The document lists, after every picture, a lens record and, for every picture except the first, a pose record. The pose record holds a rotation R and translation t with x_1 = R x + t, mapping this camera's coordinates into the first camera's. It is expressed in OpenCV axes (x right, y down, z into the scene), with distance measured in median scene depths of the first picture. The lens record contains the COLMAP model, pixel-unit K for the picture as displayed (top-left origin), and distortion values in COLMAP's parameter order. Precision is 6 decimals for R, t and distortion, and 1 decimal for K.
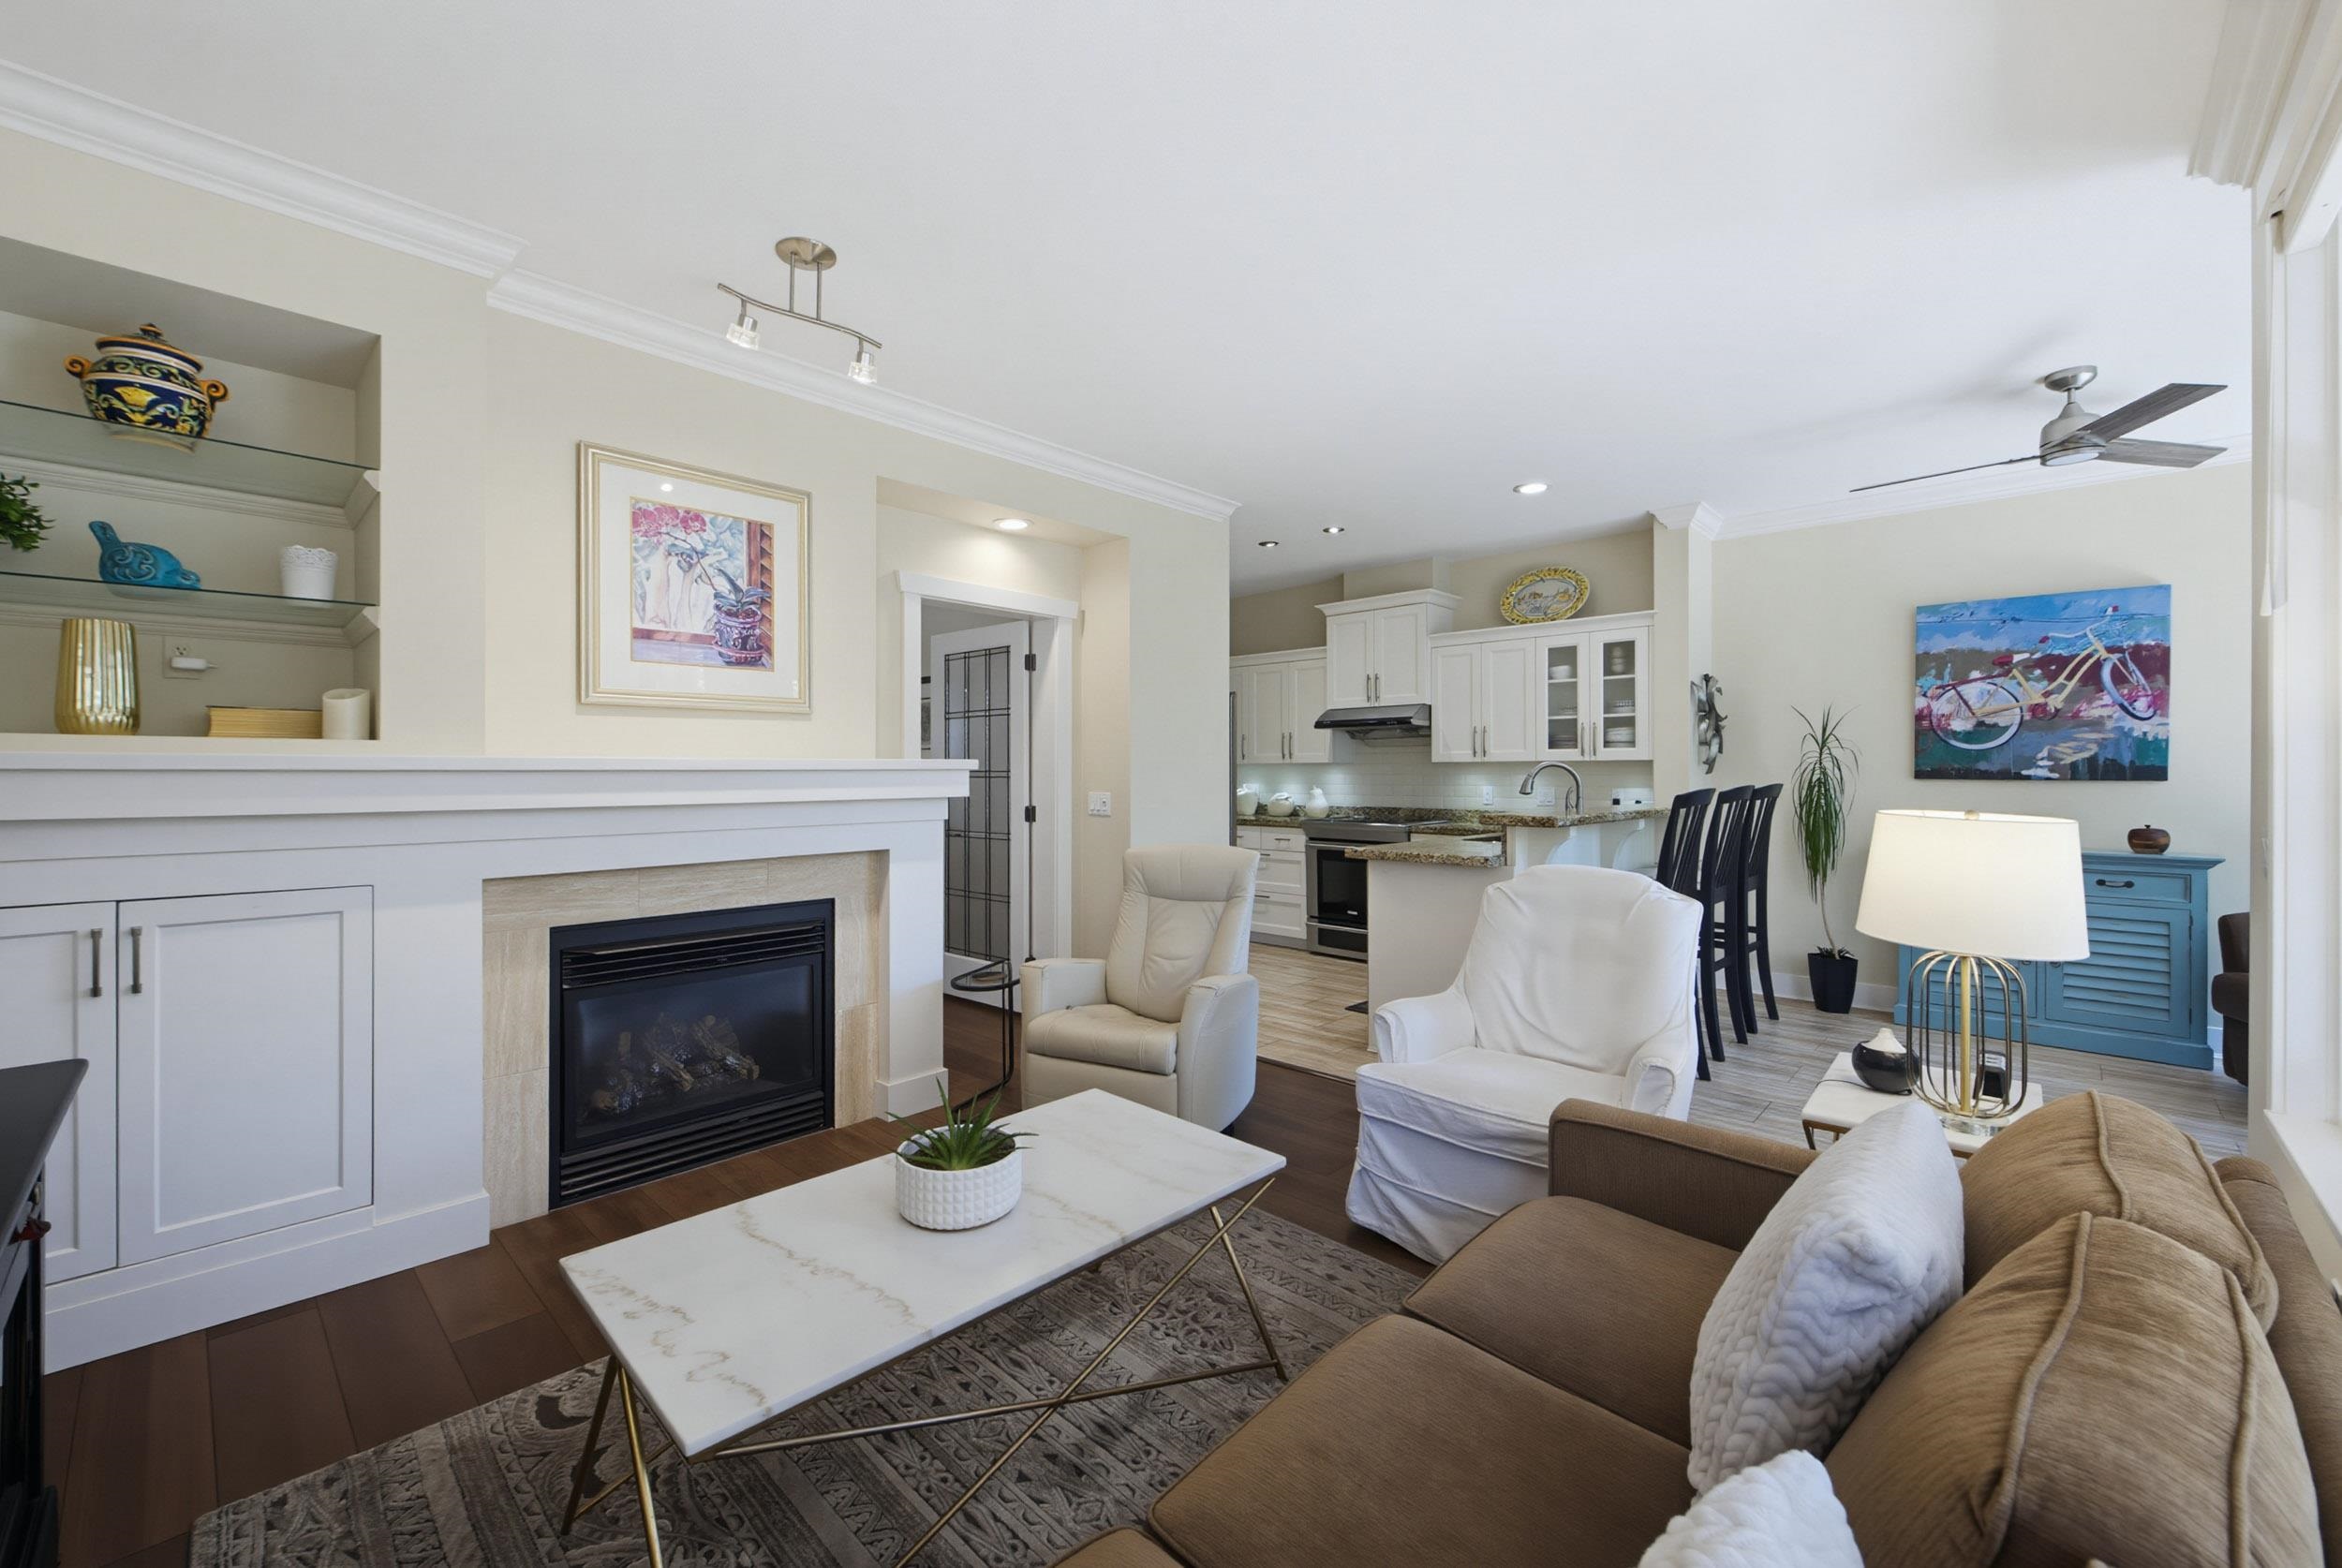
lens RADIAL K [[937.2, 0, 1127.1], [0, 937.2, 774.1], [0, 0, 1]] dist [0.004015, -0.004215]
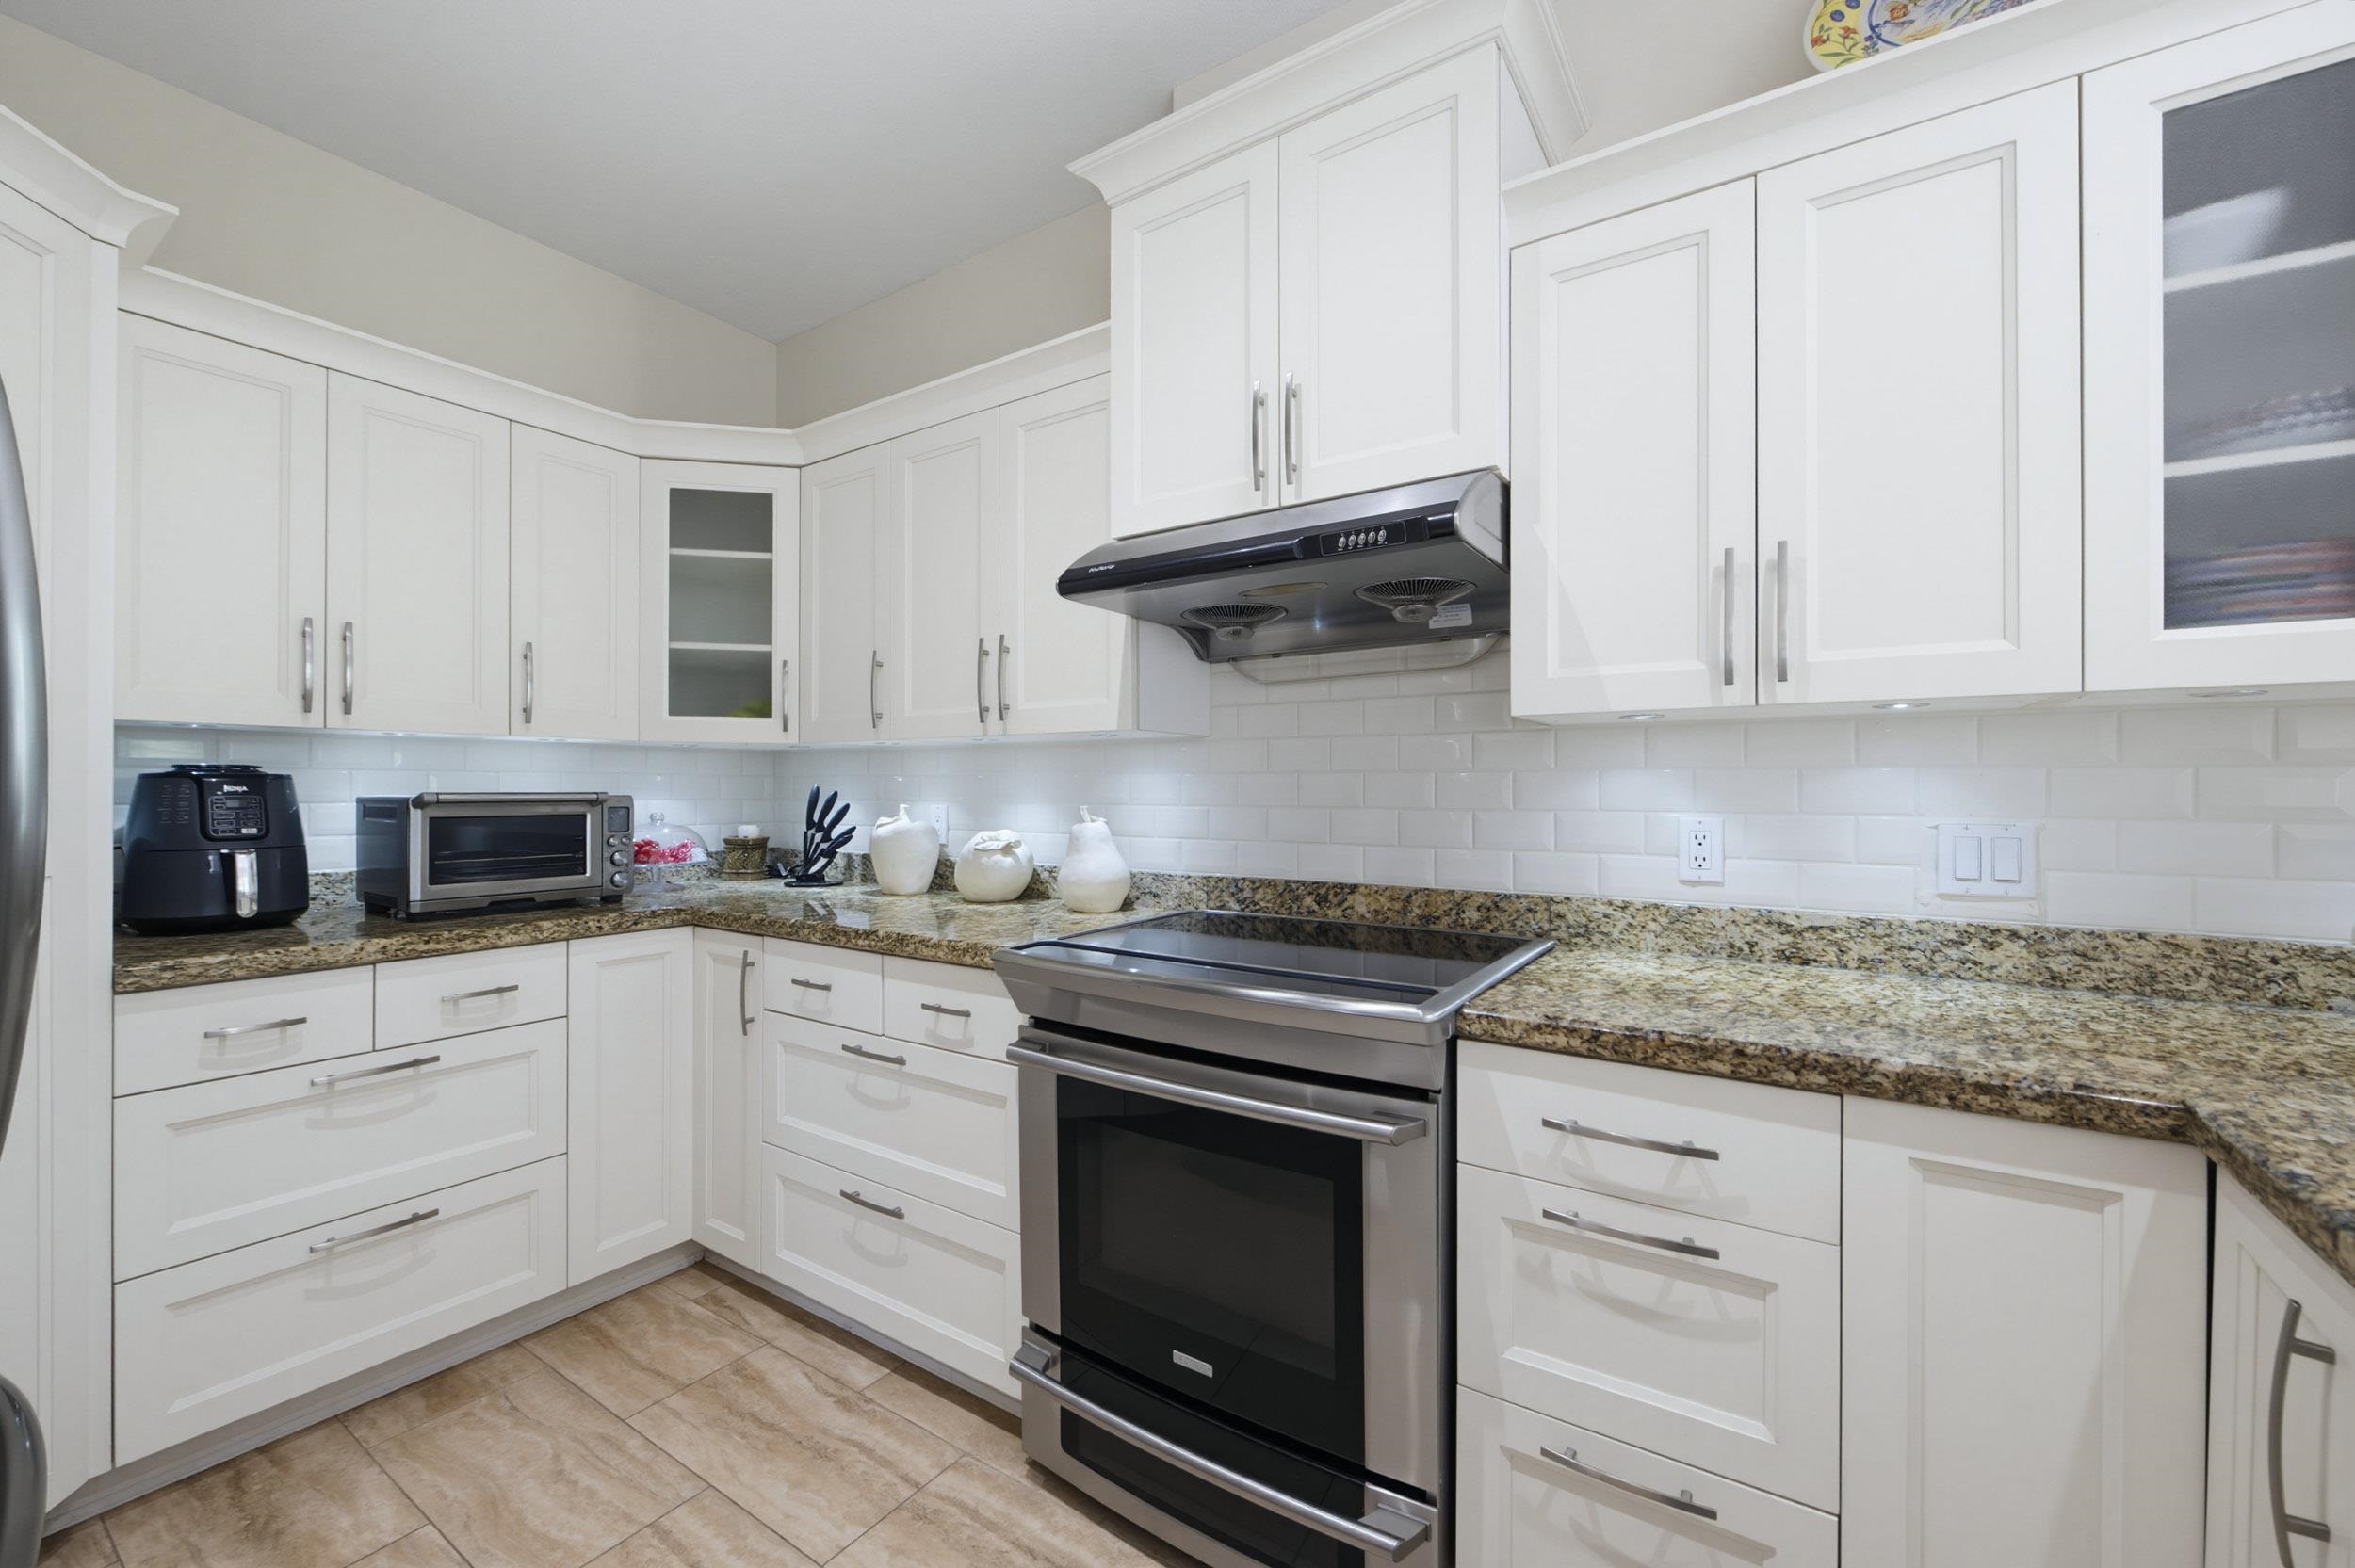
lens RADIAL K [[942.3, 0, 1179.4], [0, 942.3, 786.2], [0, 0, 1]] dist [0.004015, -0.004215]
pose [[0.978455, 0.006082, 0.206371, 0.260218], [-0.004752, 0.999965, -0.006938, 0.010419], [-0.206406, 0.005808, 0.978449, 1.065604]]
